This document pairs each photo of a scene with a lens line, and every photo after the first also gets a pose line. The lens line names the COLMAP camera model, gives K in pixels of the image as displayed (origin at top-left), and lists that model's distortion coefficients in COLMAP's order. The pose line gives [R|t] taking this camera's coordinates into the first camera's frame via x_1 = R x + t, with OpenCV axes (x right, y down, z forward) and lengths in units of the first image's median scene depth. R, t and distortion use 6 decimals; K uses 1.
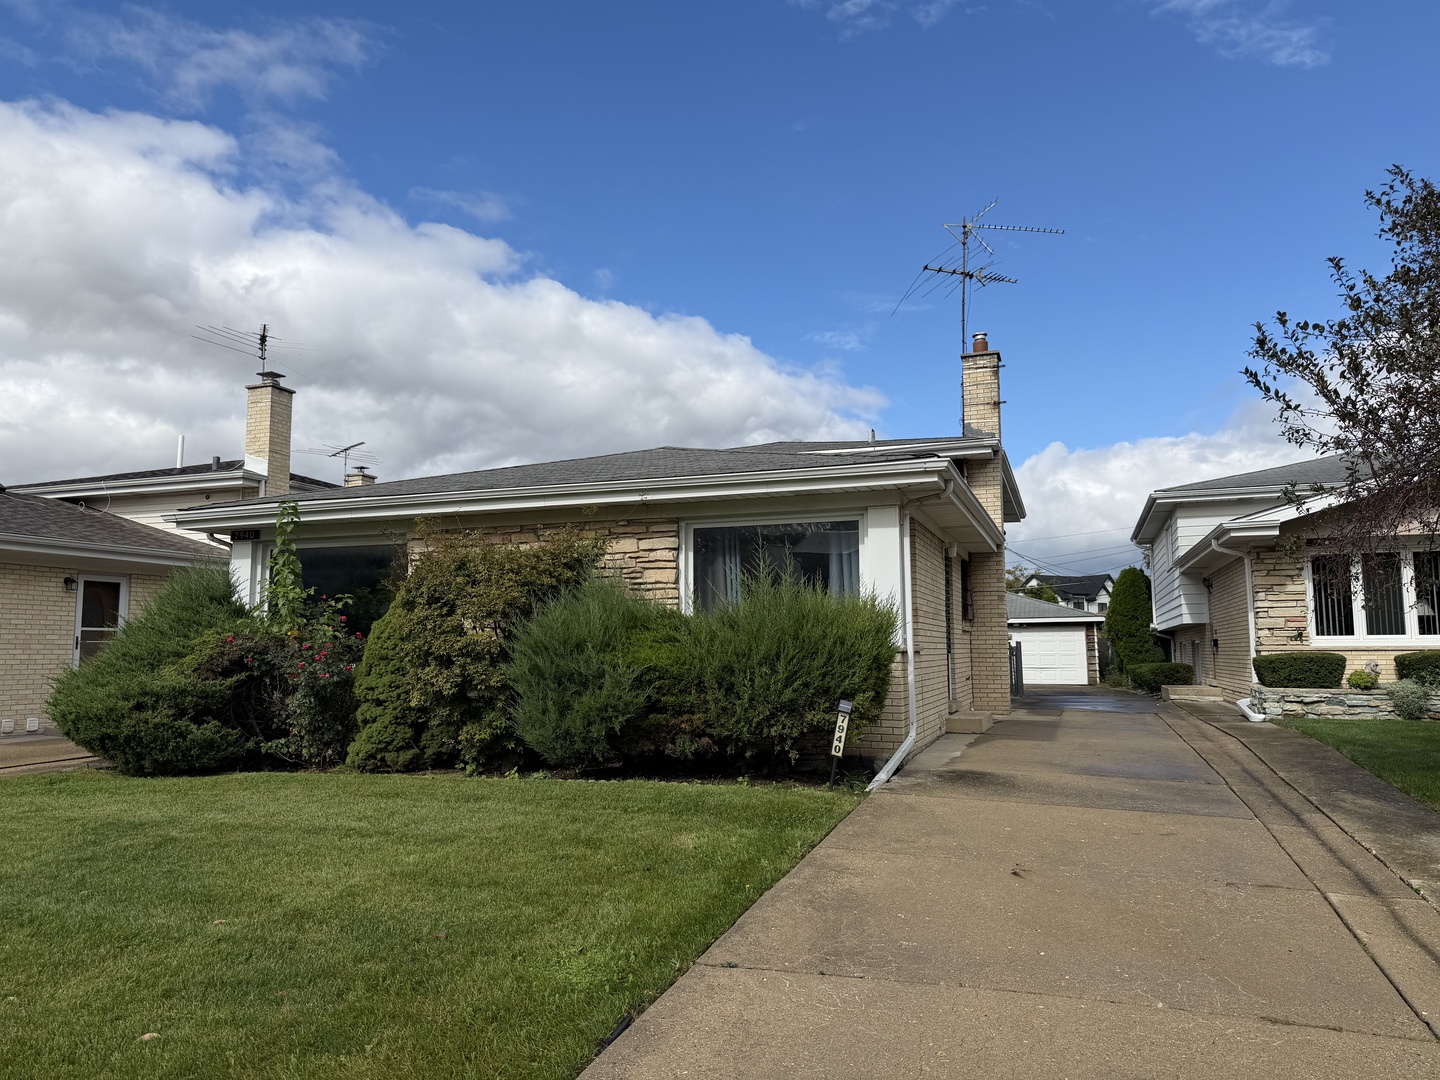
lens RADIAL K [[990.3, 0, 696.4], [0, 990.3, 541.6], [0, 0, 1]] dist [0.006266, -0.005420]
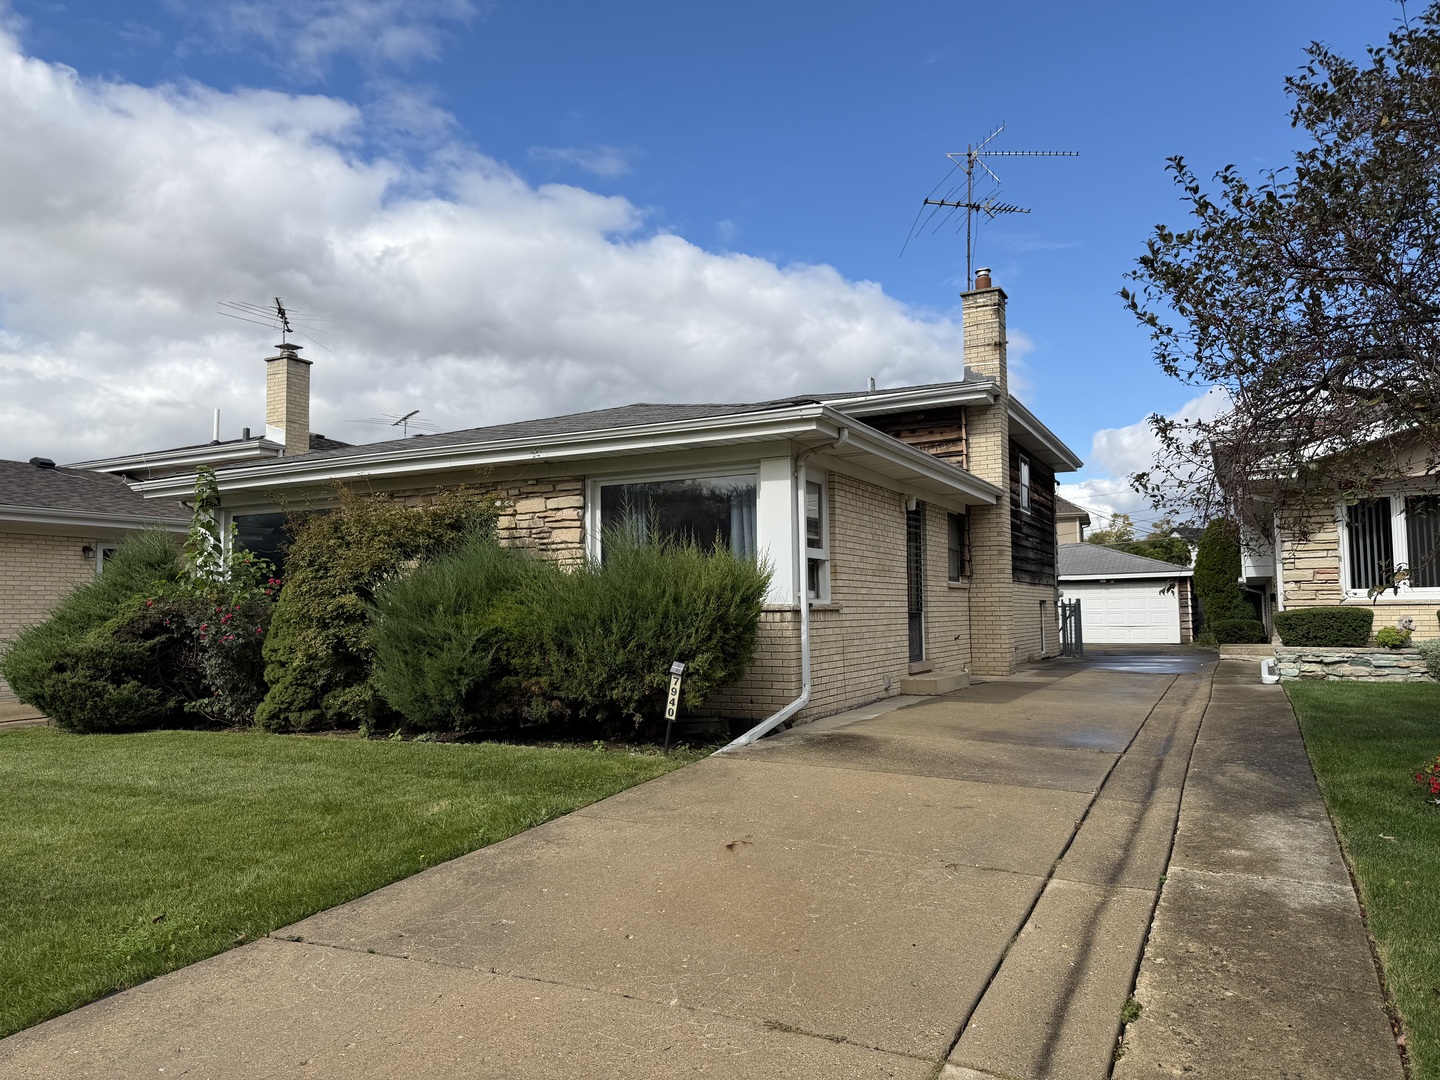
lens RADIAL K [[990.3, 0, 696.4], [0, 990.3, 541.6], [0, 0, 1]] dist [0.006266, -0.005420]
pose [[0.990888, -0.016502, -0.133673, 0.240695], [0.021935, 0.998988, 0.039277, 0.005666], [0.132890, -0.041852, 0.990247, 0.049953]]
